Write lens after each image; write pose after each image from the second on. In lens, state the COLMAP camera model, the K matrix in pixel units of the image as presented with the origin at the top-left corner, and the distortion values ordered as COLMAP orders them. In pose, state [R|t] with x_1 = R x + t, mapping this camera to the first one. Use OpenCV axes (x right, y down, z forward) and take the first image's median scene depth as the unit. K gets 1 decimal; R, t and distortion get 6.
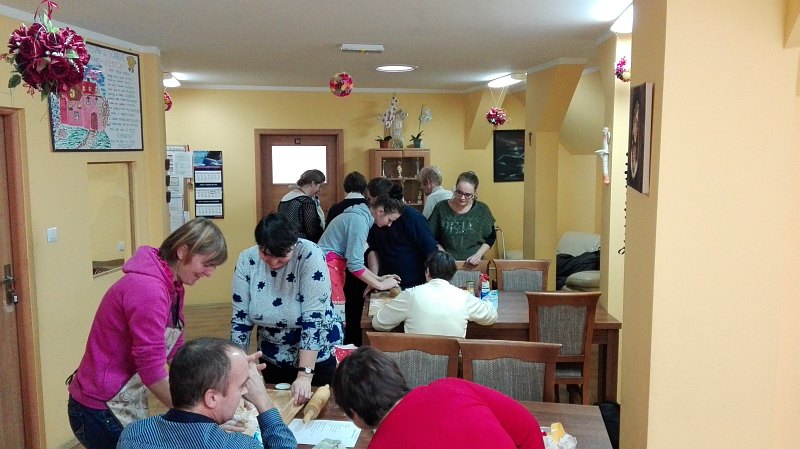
lens RADIAL K [[628.9, 0, 402.4], [0, 628.9, 224.3], [0, 0, 1]] dist [0.063384, -0.134444]
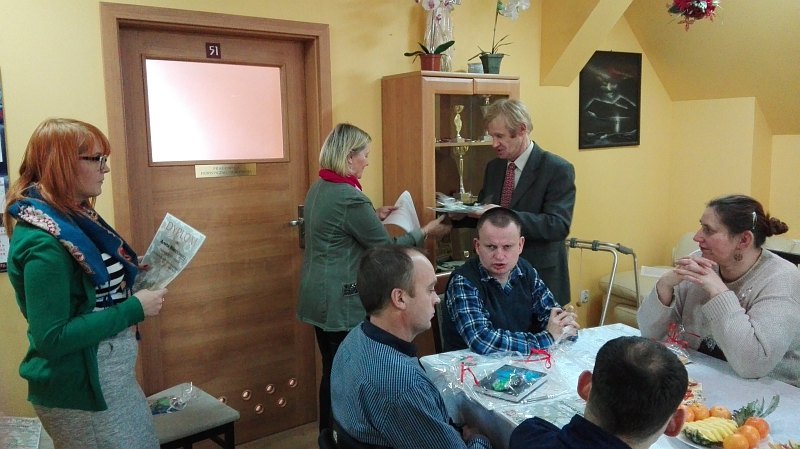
lens RADIAL K [[628.9, 0, 391.6], [0, 628.9, 230.3], [0, 0, 1]] dist [0.063384, -0.134444]
pose [[0.927954, -0.066438, 0.366724, -0.364614], [0.055336, 0.997637, 0.040717, -0.054135], [-0.368563, -0.017490, 0.929438, 1.018382]]
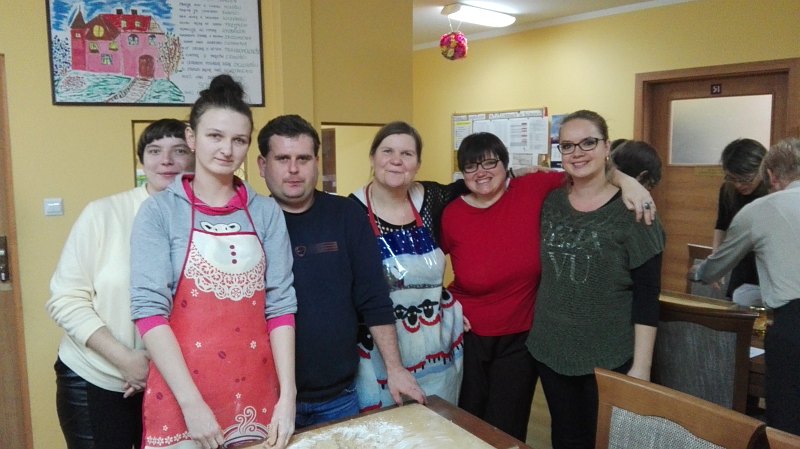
lens RADIAL K [[628.9, 0, 393.4], [0, 628.9, 222.4], [0, 0, 1]] dist [0.063384, -0.134444]
pose [[0.501381, 0.089306, -0.860606, 0.315259], [-0.080289, 0.995169, 0.056494, -0.037909], [0.861494, 0.040772, 0.506129, 0.803302]]
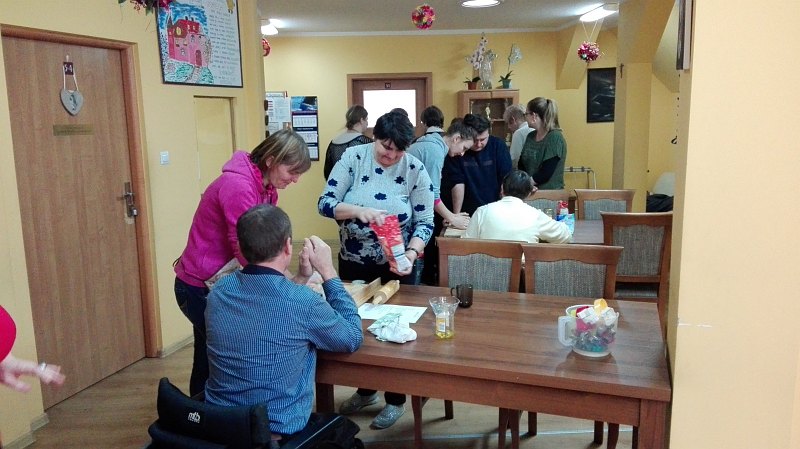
lens RADIAL K [[628.9, 0, 394.1], [0, 628.9, 224.7], [0, 0, 1]] dist [0.063384, -0.134444]
pose [[0.985217, 0.009674, -0.171040, 0.037044], [0.000640, 0.998189, 0.060145, 0.056116], [0.171312, -0.059365, 0.983427, -0.039525]]
